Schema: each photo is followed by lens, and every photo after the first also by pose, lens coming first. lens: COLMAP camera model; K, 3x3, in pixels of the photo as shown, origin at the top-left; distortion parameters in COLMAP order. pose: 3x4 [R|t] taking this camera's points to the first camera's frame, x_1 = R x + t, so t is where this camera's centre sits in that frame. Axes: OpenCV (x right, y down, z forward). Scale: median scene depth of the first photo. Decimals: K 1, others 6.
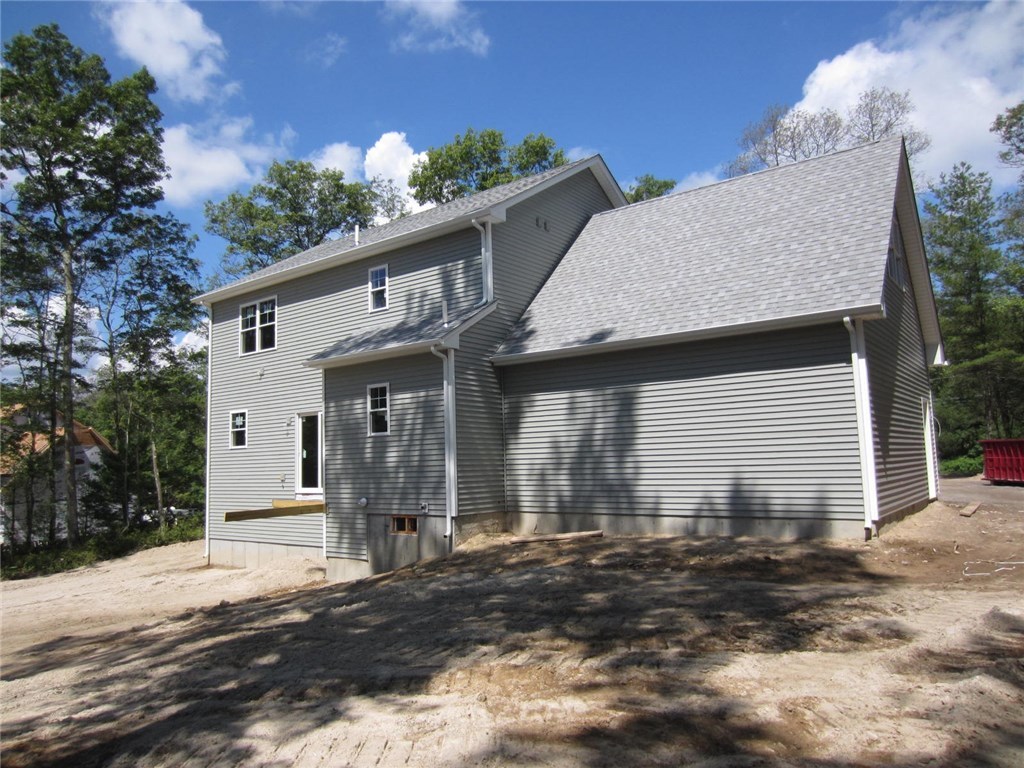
lens RADIAL K [[722.2, 0, 510.3], [0, 722.2, 389.8], [0, 0, 1]] dist [-0.033032, 0.012202]
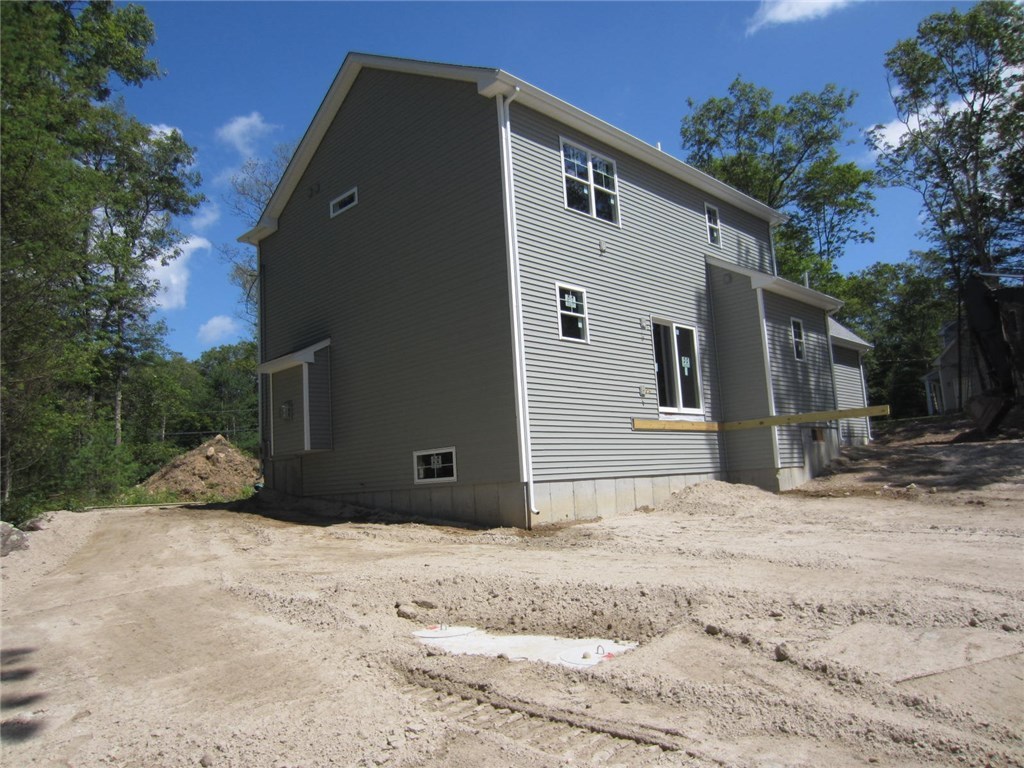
lens RADIAL K [[722.2, 0, 510.3], [0, 722.2, 389.8], [0, 0, 1]] dist [-0.033032, 0.012202]
pose [[0.141075, 0.153062, 0.978095, -1.230256], [-0.048564, 0.987856, -0.147585, 0.270256], [-0.988807, -0.026680, 0.146795, 1.143853]]
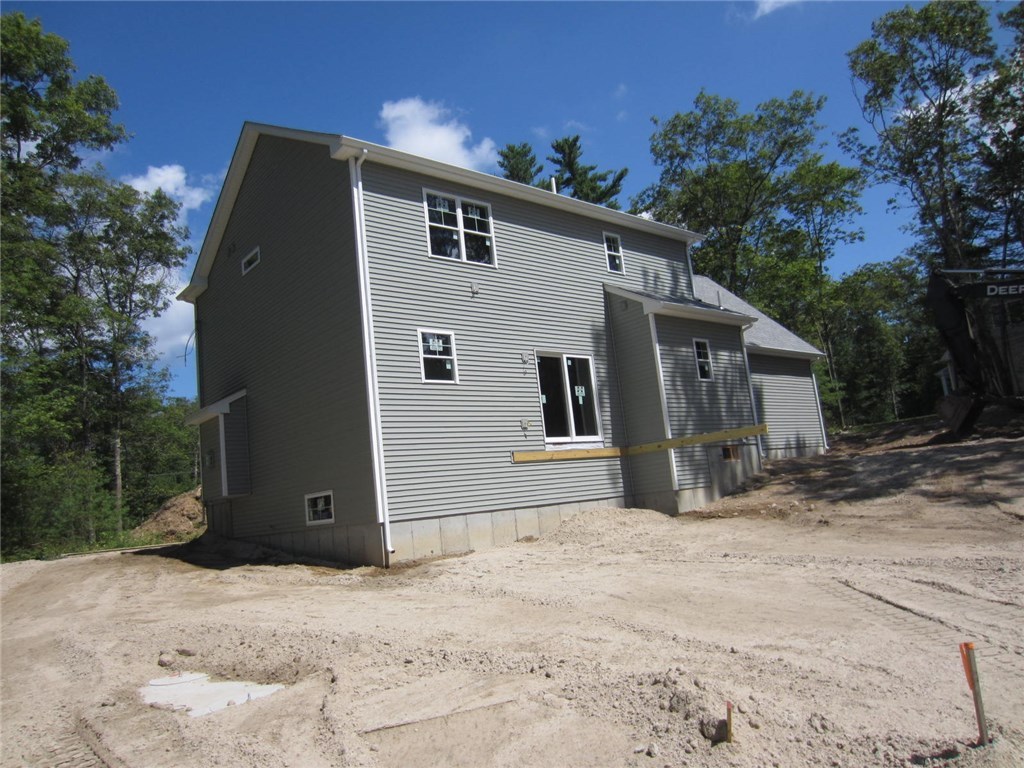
lens RADIAL K [[722.2, 0, 510.3], [0, 722.2, 389.8], [0, 0, 1]] dist [-0.033032, 0.012202]
pose [[0.219544, 0.163106, 0.961872, -1.232342], [-0.000078, 0.985928, -0.167168, 0.243579], [-0.975603, 0.036626, 0.216467, 0.933780]]
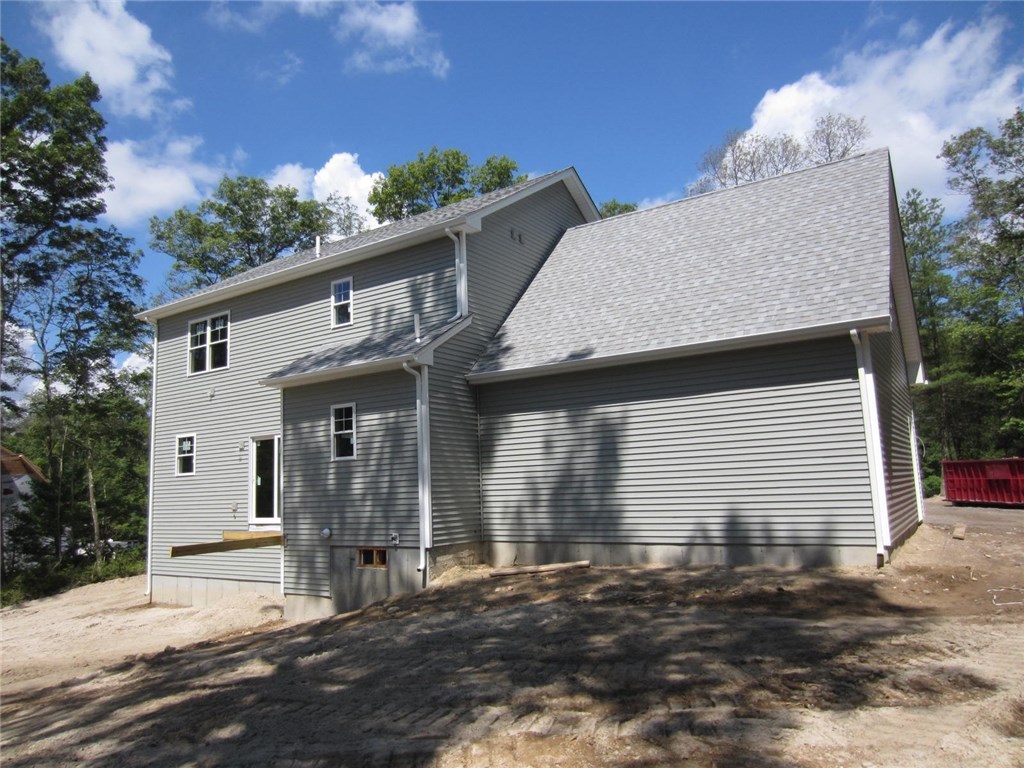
lens RADIAL K [[722.2, 0, 510.3], [0, 722.2, 389.8], [0, 0, 1]] dist [-0.033032, 0.012202]
pose [[0.997698, -0.000587, 0.067815, -0.028898], [0.002995, 0.999368, -0.035421, 0.006189], [-0.067751, 0.035543, 0.997069, 0.058883]]
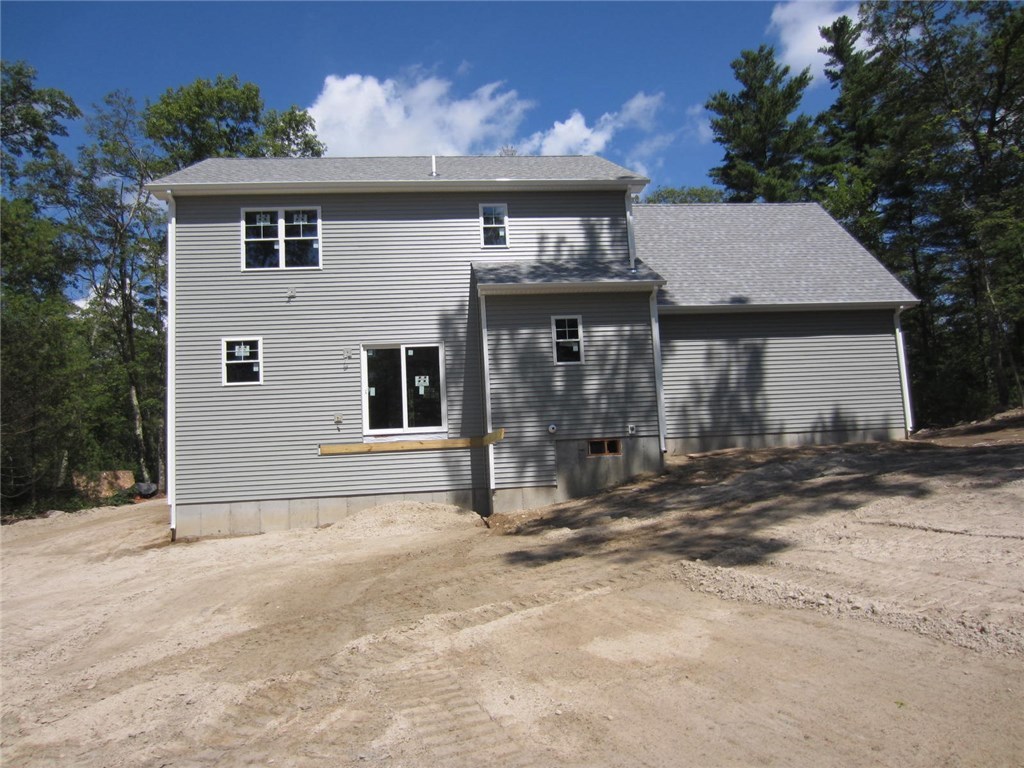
lens RADIAL K [[722.2, 0, 510.3], [0, 722.2, 389.8], [0, 0, 1]] dist [-0.033032, 0.012202]
pose [[0.725445, 0.066341, 0.685075, -0.841429], [-0.040128, 0.997728, -0.054125, 0.140101], [-0.687109, 0.011774, 0.726459, 0.266600]]
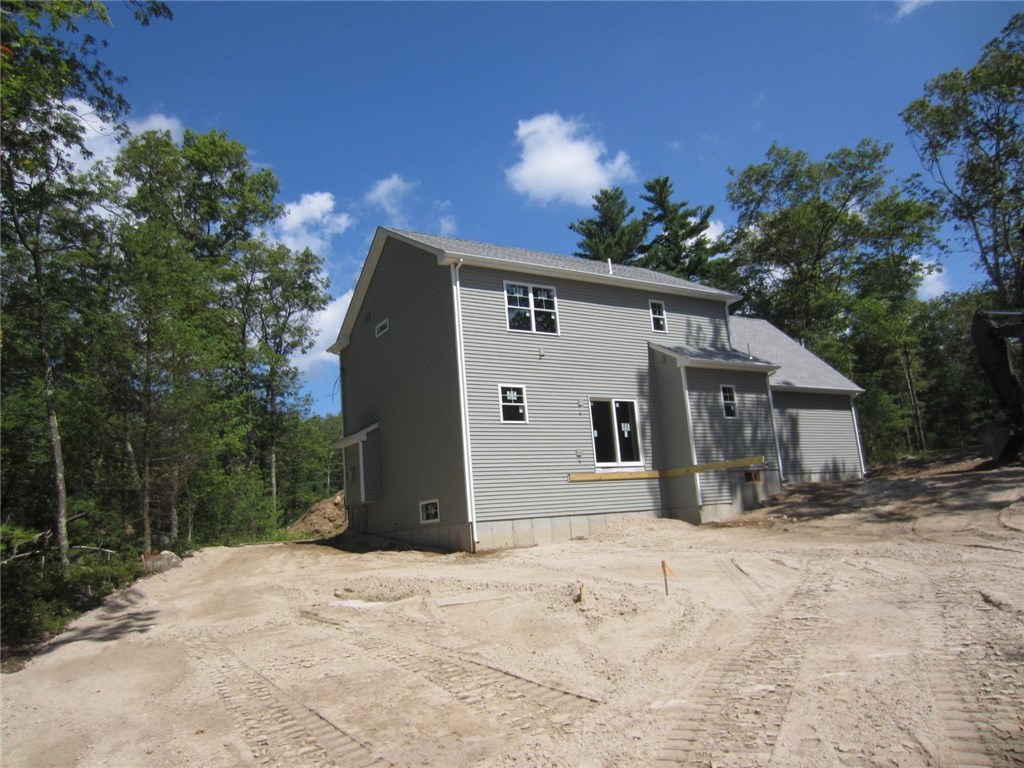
lens RADIAL K [[722.2, 0, 510.3], [0, 722.2, 389.8], [0, 0, 1]] dist [-0.033032, 0.012202]
pose [[0.368910, 0.181950, 0.911482, -1.516365], [-0.029706, 0.982459, -0.184096, 0.257368], [-0.928990, 0.040838, 0.367844, 0.771270]]
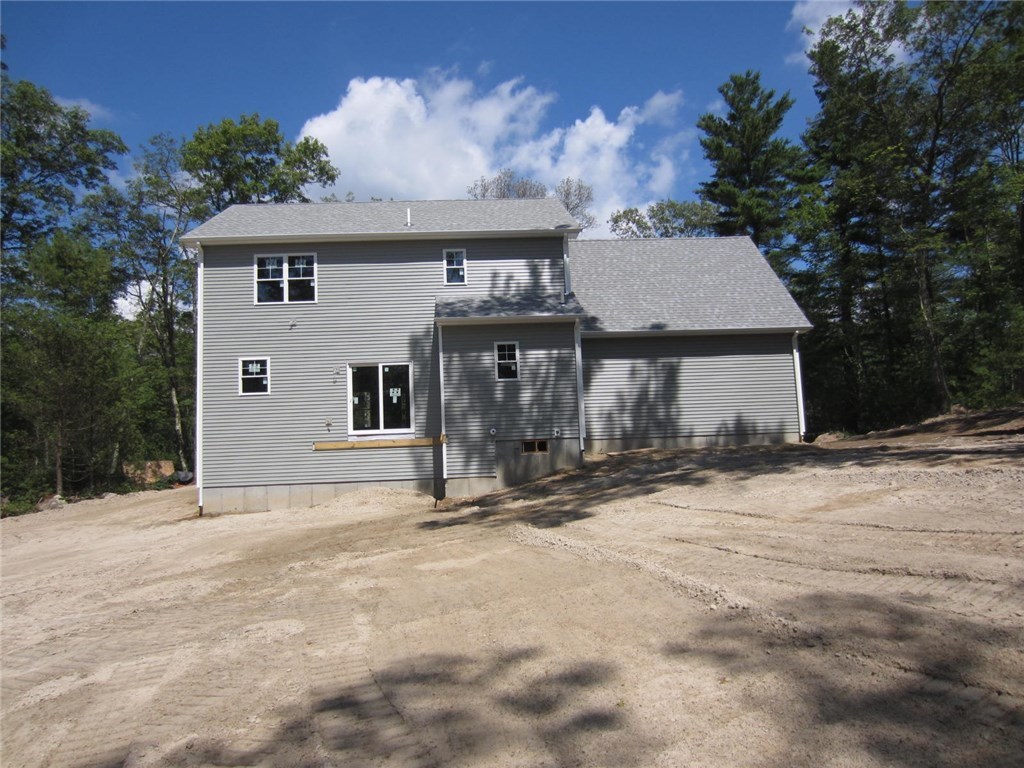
lens RADIAL K [[722.2, 0, 510.3], [0, 722.2, 389.8], [0, 0, 1]] dist [-0.033032, 0.012202]
pose [[0.758266, 0.065524, 0.648645, -0.907392], [-0.048739, 0.997850, -0.043824, 0.120422], [-0.650121, 0.001616, 0.759829, -0.000294]]
